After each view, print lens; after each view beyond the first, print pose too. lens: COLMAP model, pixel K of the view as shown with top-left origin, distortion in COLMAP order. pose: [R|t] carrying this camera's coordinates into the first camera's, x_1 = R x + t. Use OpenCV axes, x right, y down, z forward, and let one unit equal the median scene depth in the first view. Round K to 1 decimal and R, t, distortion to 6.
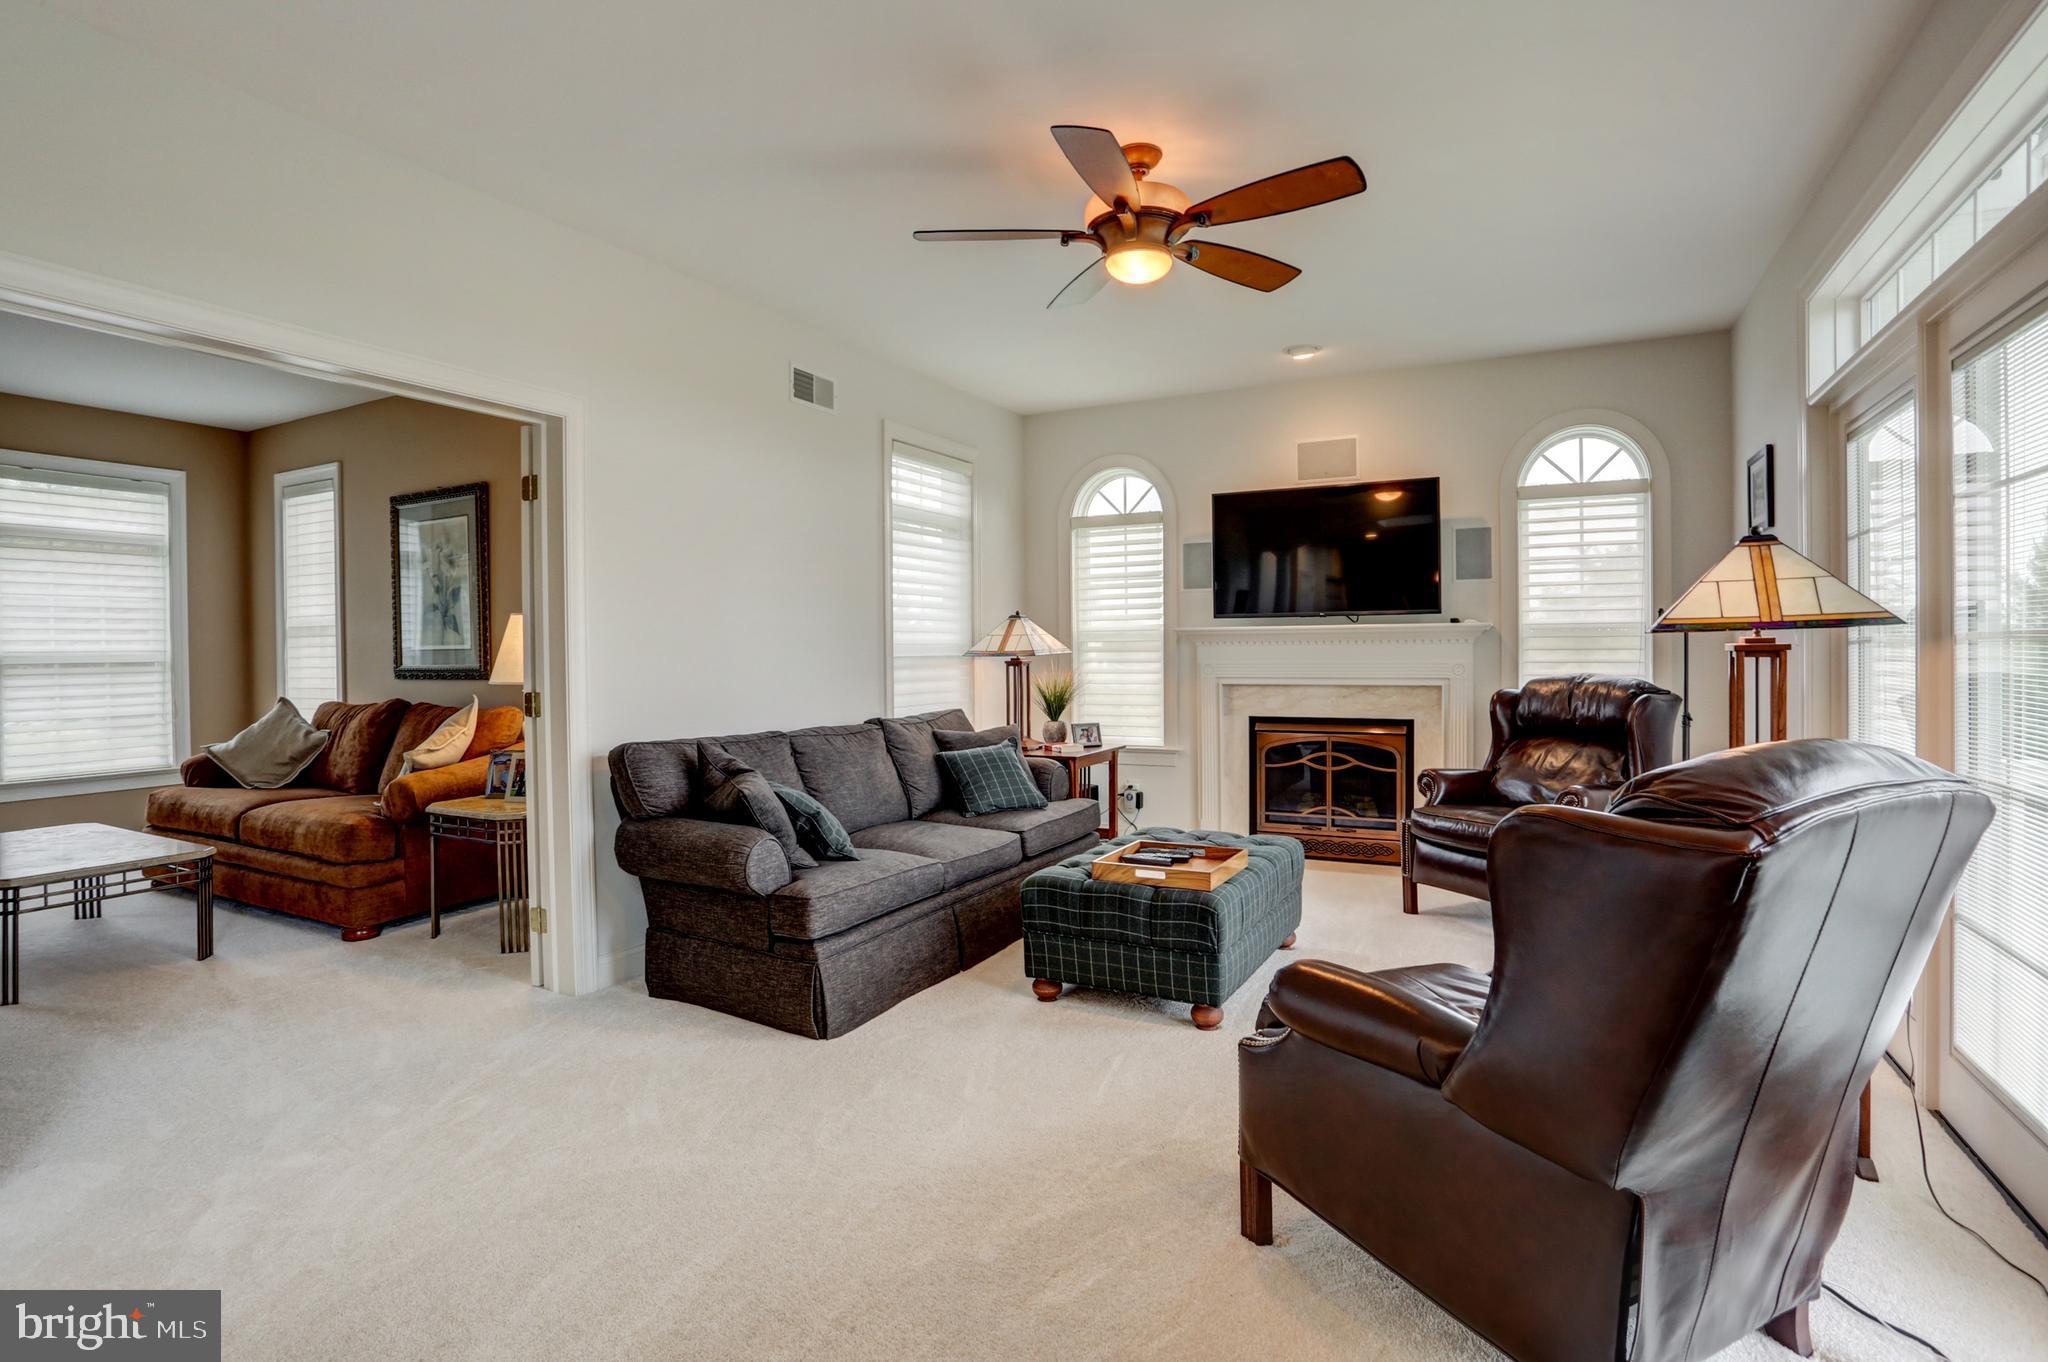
lens RADIAL K [[1005.7, 0, 1021.6], [0, 1005.7, 661.4], [0, 0, 1]] dist [-0.078639, 0.039872]
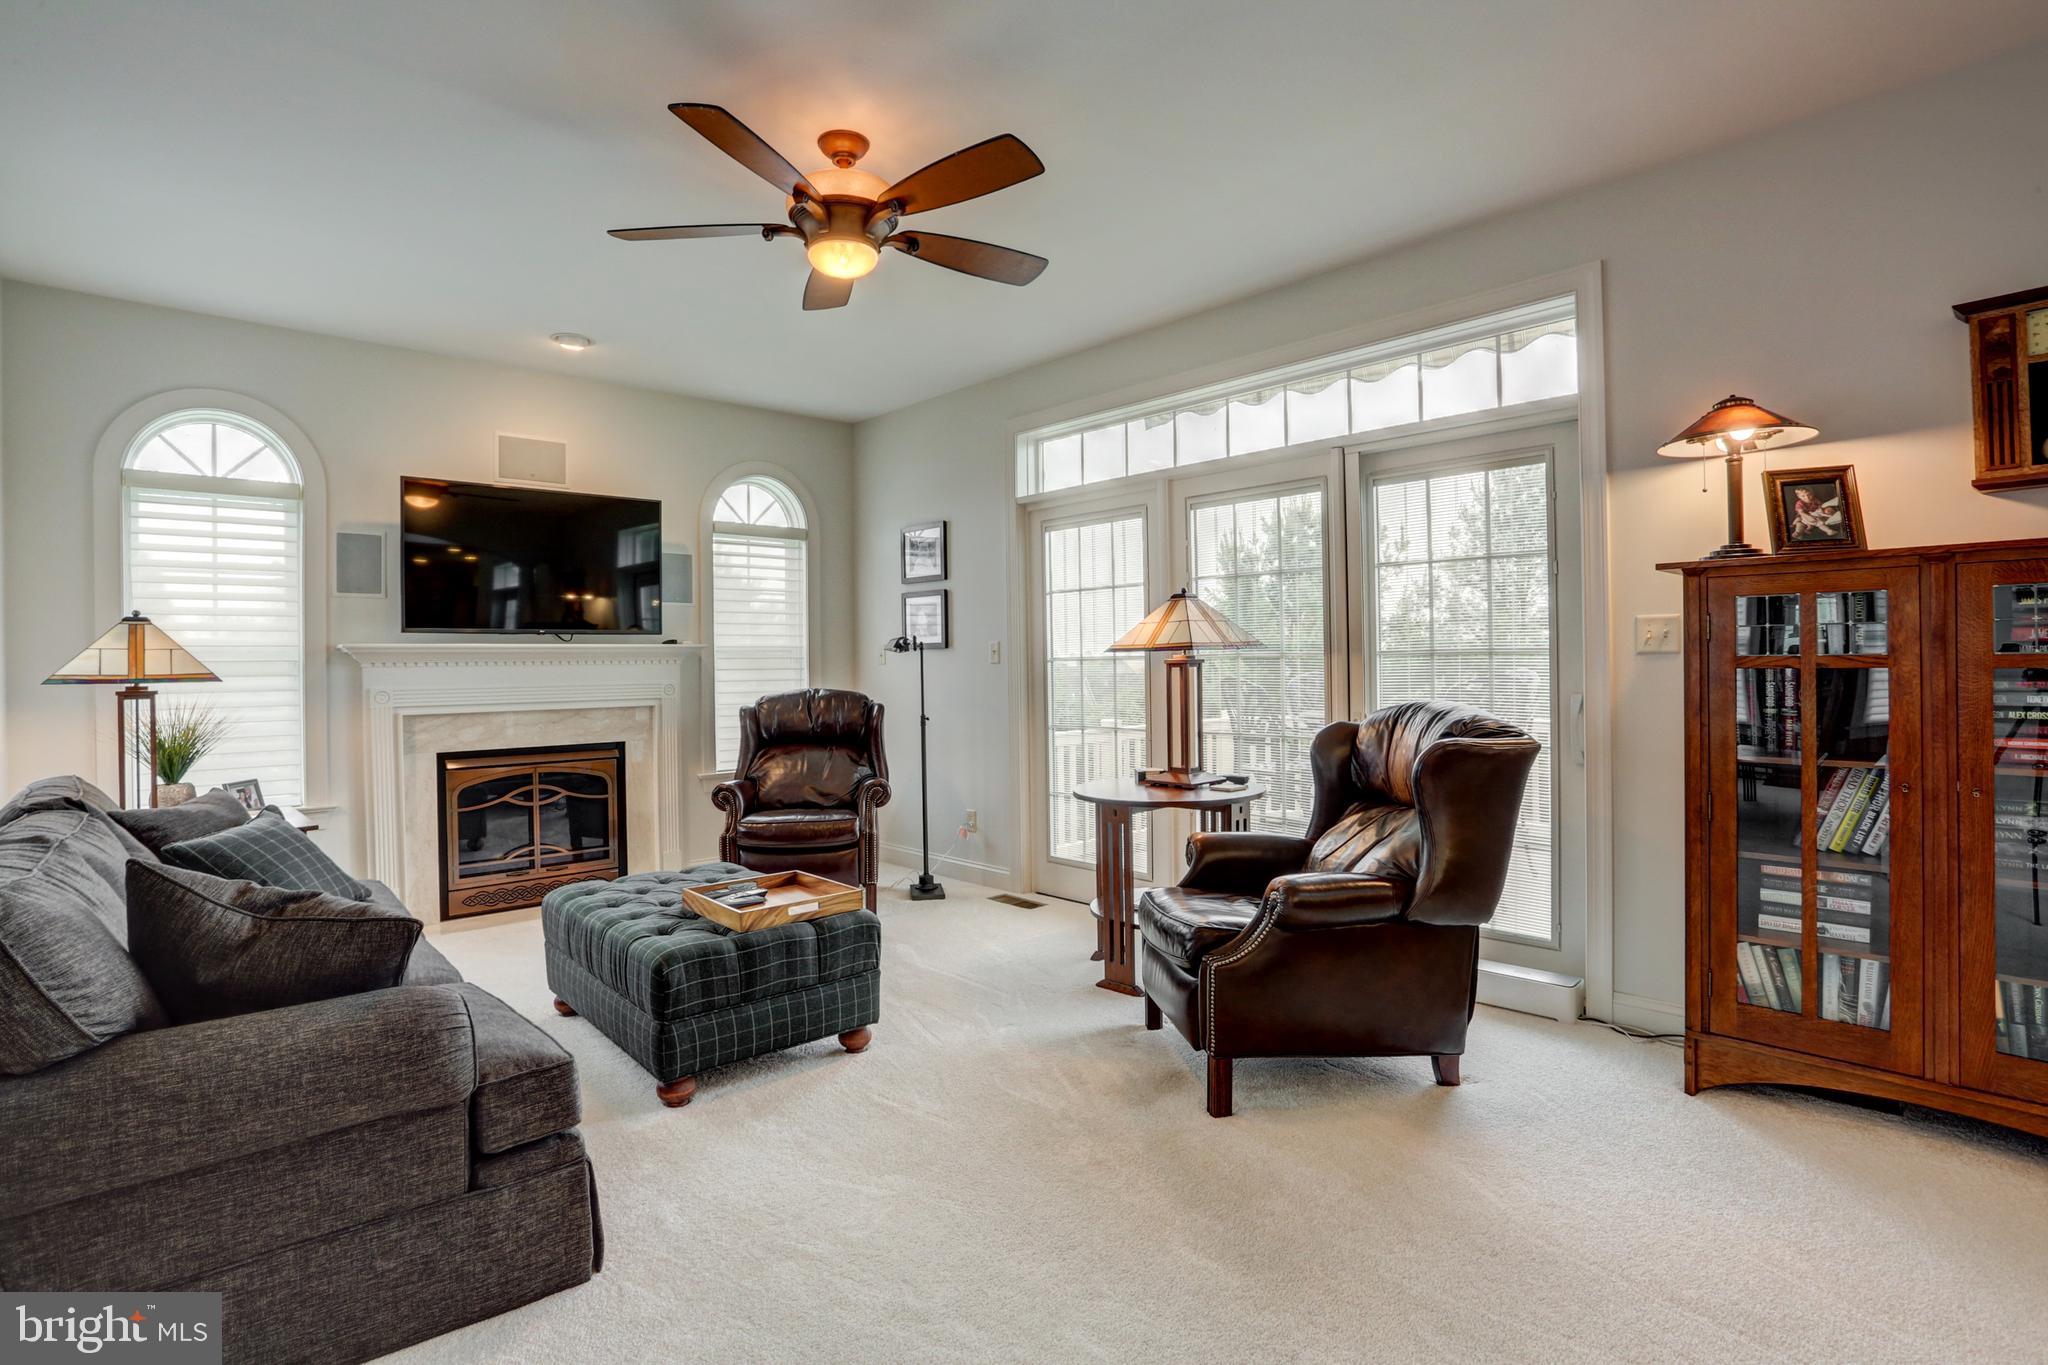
lens RADIAL K [[997.7, 0, 1025.1], [0, 997.7, 663.8], [0, 0, 1]] dist [-0.064708, 0.024025]
pose [[0.331033, 0.005145, 0.943605, -0.398184], [0.020952, 0.999699, -0.012801, 0.002030], [-0.943387, 0.024008, 0.330825, 0.300415]]
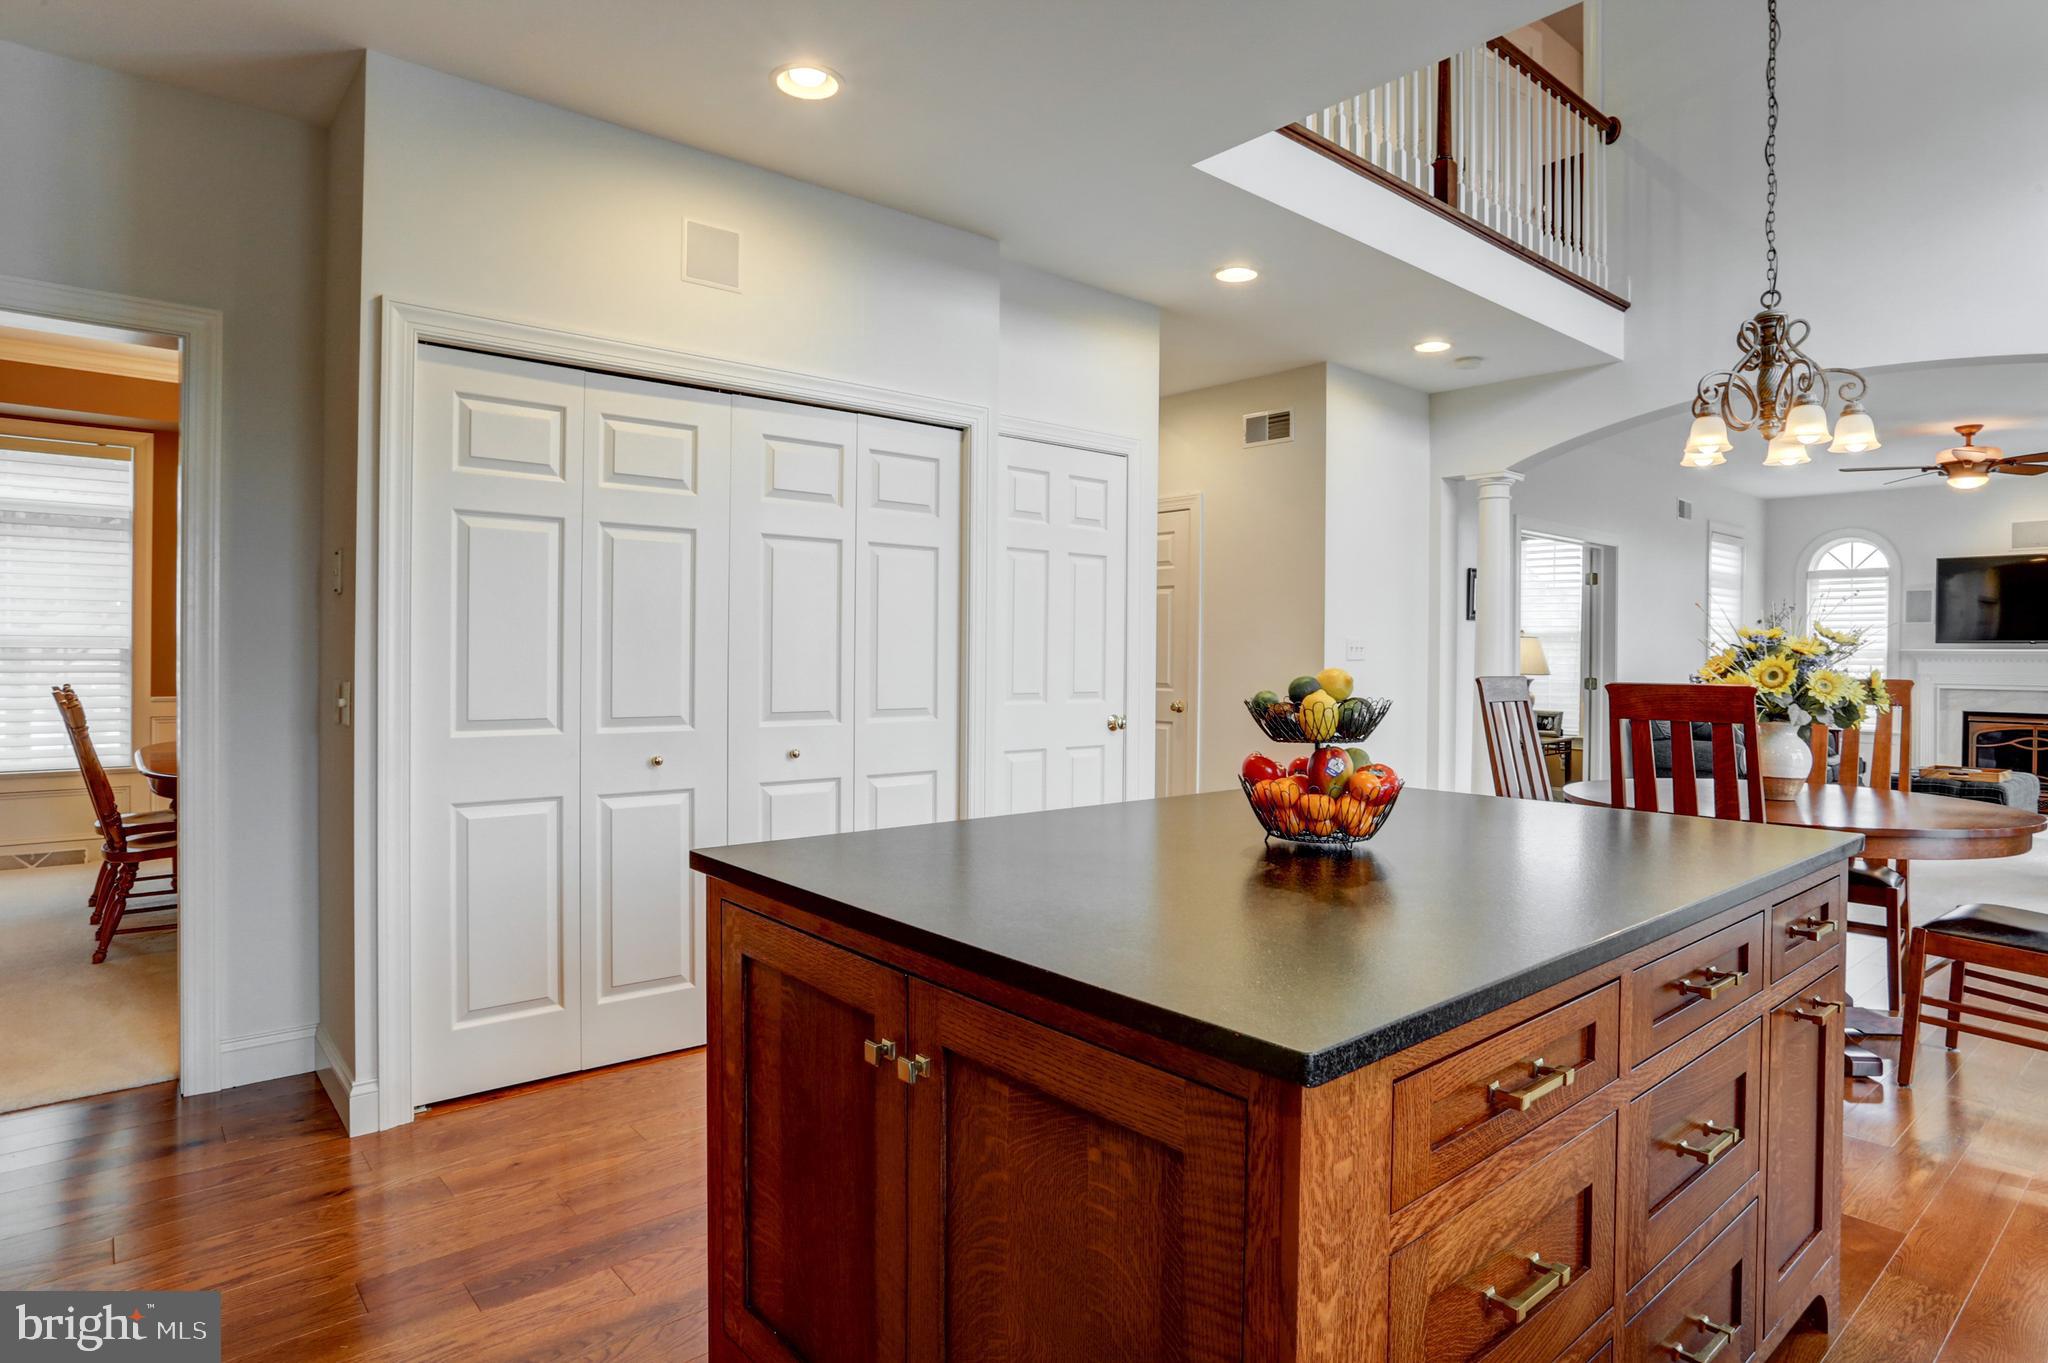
lens RADIAL K [[1124.5, 0, 1020.1], [0, 1124.5, 663.2], [0, 0, 1]] dist [-0.077263, 0.046905]
pose [[0.927104, 0.023021, -0.374097, -0.485053], [-0.023996, 0.999710, 0.002052, 0.015950], [0.374036, 0.007074, 0.927387, -1.050377]]
